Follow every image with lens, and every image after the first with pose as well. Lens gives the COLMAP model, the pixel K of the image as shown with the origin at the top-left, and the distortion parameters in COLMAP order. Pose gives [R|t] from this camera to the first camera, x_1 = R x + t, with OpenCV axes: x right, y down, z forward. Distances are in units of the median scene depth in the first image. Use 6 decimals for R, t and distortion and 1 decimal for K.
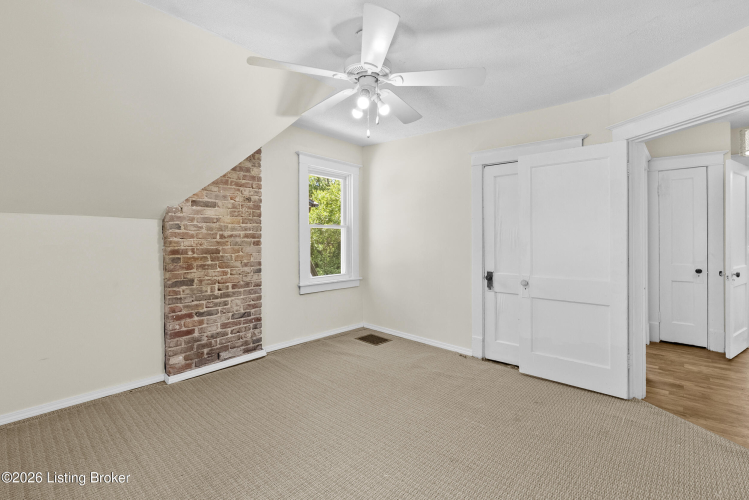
lens RADIAL K [[347.2, 0, 384.0], [0, 347.2, 234.3], [0, 0, 1]] dist [-0.002490, 0.001191]
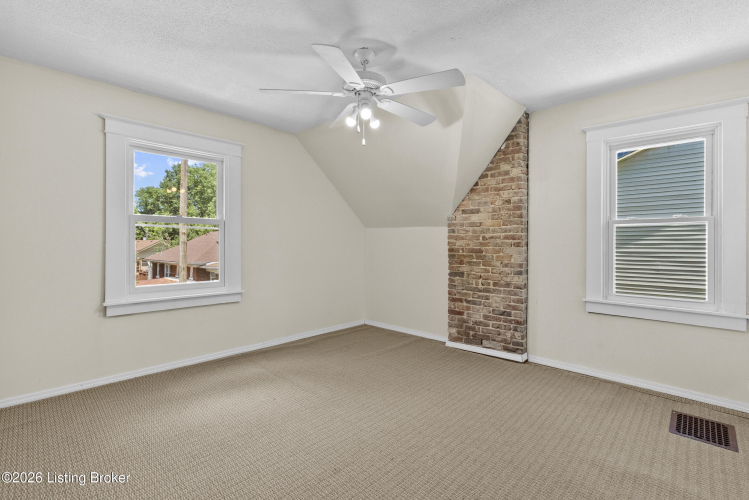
lens RADIAL K [[347.2, 0, 373.7], [0, 347.2, 243.4], [0, 0, 1]] dist [-0.002490, 0.001191]
pose [[-0.035661, 0.000256, -0.999364, 0.674449], [0.006197, 0.999981, 0.000035, 0.020863], [0.999345, -0.006192, -0.035662, 0.673718]]
